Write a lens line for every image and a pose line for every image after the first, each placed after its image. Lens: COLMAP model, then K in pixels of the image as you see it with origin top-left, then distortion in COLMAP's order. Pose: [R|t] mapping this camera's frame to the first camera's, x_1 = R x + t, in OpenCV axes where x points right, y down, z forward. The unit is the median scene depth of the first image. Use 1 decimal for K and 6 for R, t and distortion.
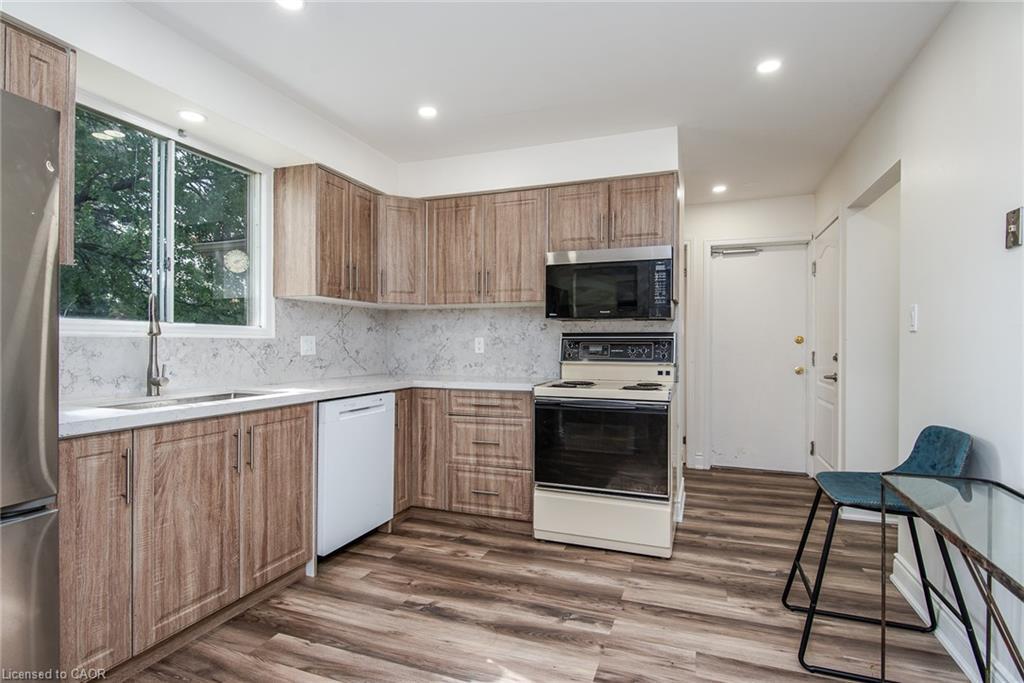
lens RADIAL K [[513.7, 0, 510.2], [0, 513.7, 343.8], [0, 0, 1]] dist [-0.004761, -0.000275]
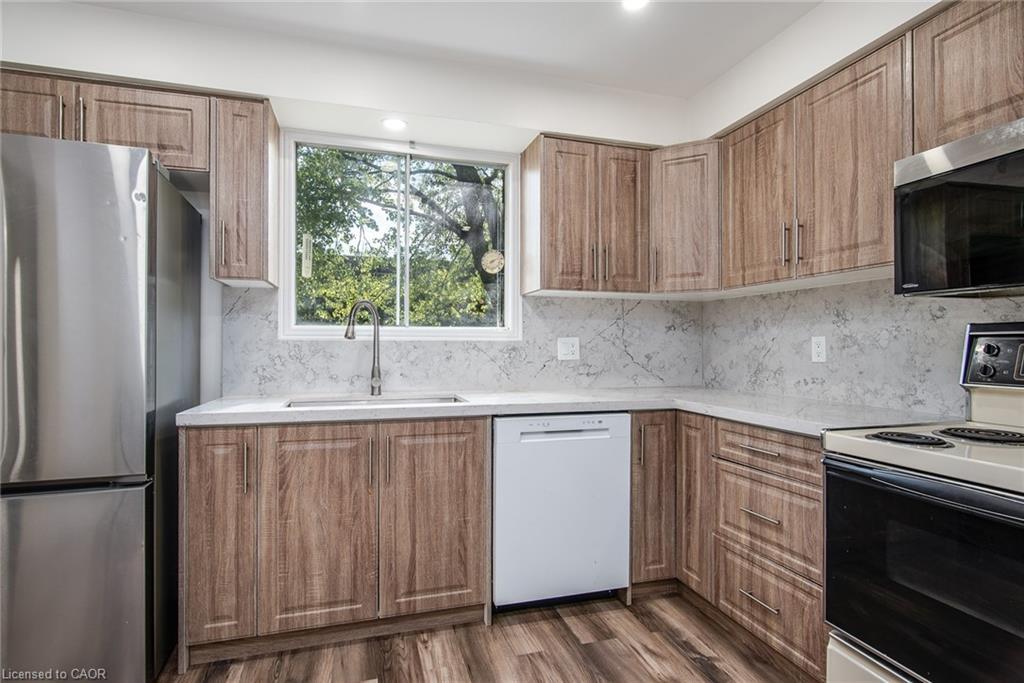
lens RADIAL K [[513.7, 0, 510.2], [0, 513.7, 343.8], [0, 0, 1]] dist [-0.004761, -0.000275]
pose [[0.602264, -0.004297, -0.798285, 0.245684], [-0.000172, 0.999985, -0.005513, -0.000055], [0.798297, 0.003458, 0.602254, 0.419963]]
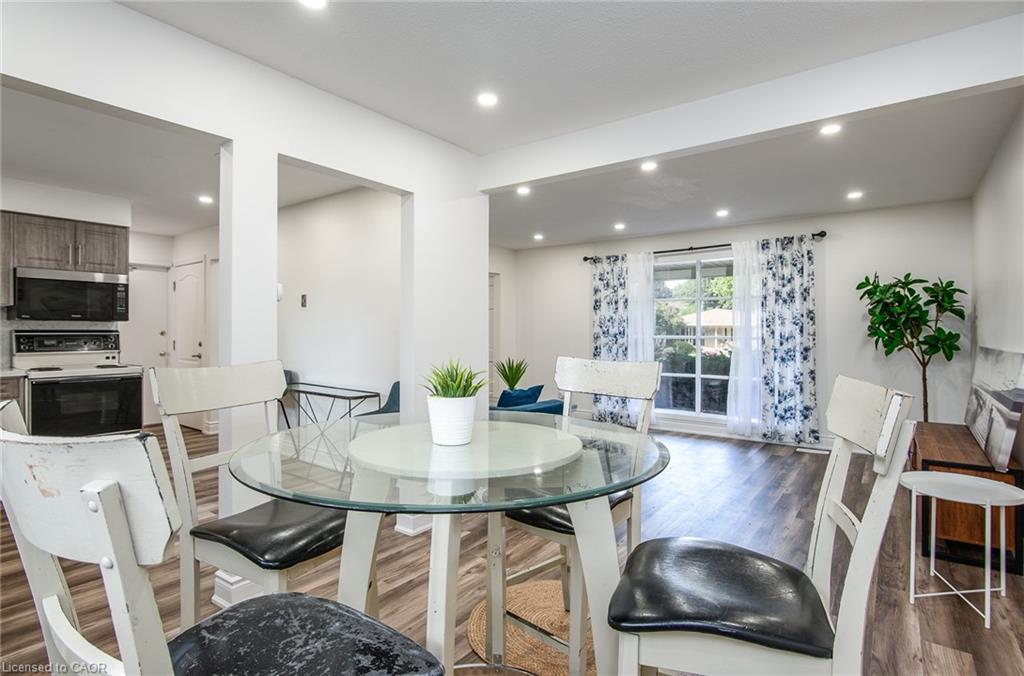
lens RADIAL K [[526.9, 0, 507.7], [0, 526.9, 333.6], [0, 0, 1]] dist [-0.001686, -0.000519]
pose [[0.290571, -0.006646, 0.956830, -0.839310], [0.000061, 0.999976, 0.006928, -0.023200], [-0.956853, -0.001954, 0.290564, -0.542228]]
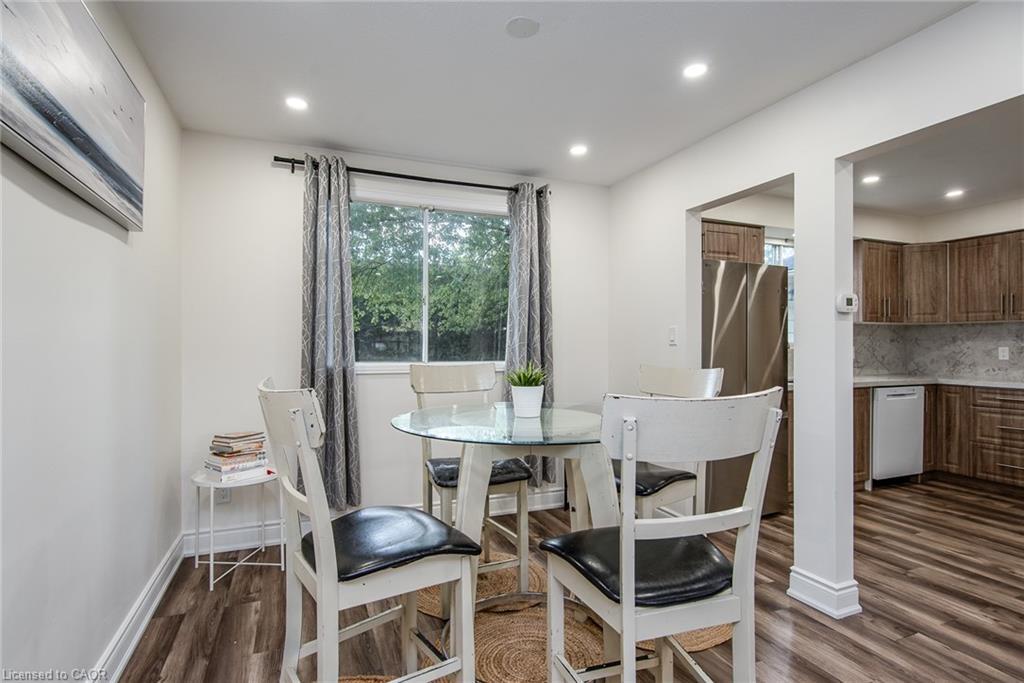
lens RADIAL K [[513.7, 0, 510.2], [0, 513.7, 343.8], [0, 0, 1]] dist [-0.004761, -0.000275]
pose [[0.680872, -0.003379, -0.732394, 0.037302], [0.001016, 0.999993, -0.003669, -0.019835], [0.732401, 0.001754, 0.680871, -0.814218]]
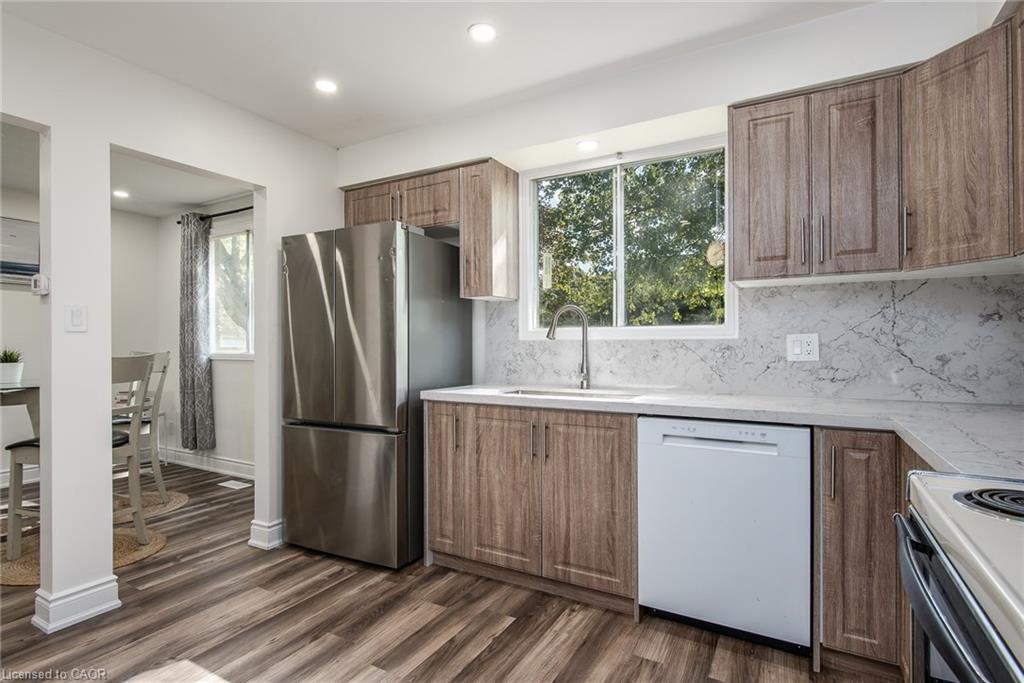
lens RADIAL K [[513.7, 0, 510.2], [0, 513.7, 343.8], [0, 0, 1]] dist [-0.004761, -0.000275]
pose [[-0.160159, -0.004396, -0.987081, 0.386697], [0.002649, 0.999985, -0.004884, 0.000566], [0.987088, -0.003397, -0.160145, 0.745590]]
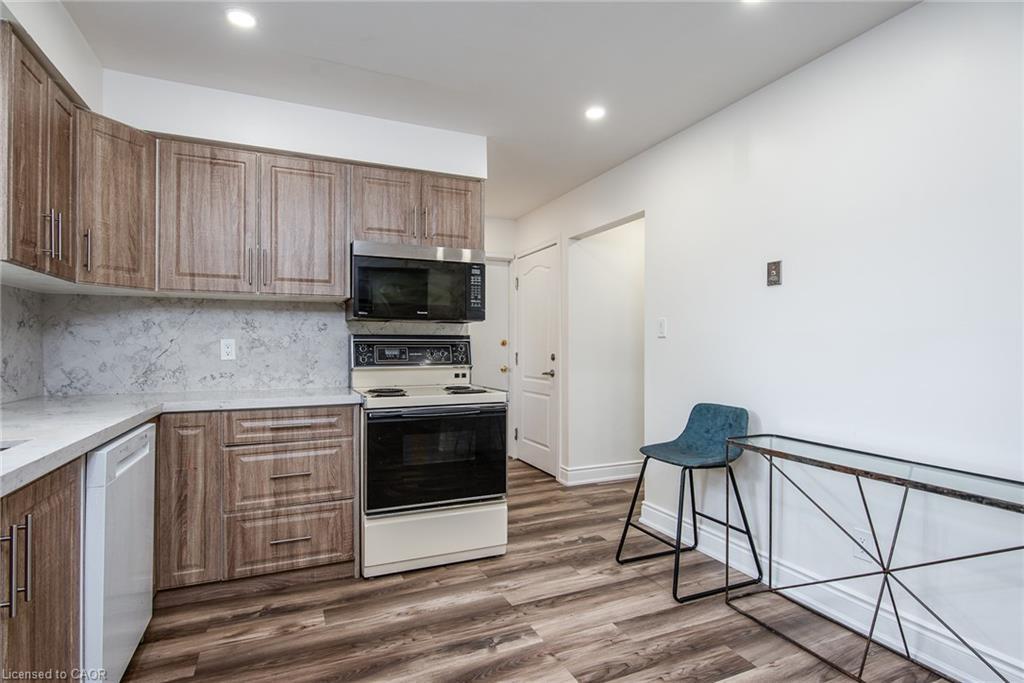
lens RADIAL K [[513.7, 0, 510.2], [0, 513.7, 343.8], [0, 0, 1]] dist [-0.004761, -0.000275]
pose [[0.714901, 0.000761, 0.699225, -0.349535], [0.002850, 0.999988, -0.004002, -0.001241], [-0.699220, 0.004854, 0.714890, 0.215881]]
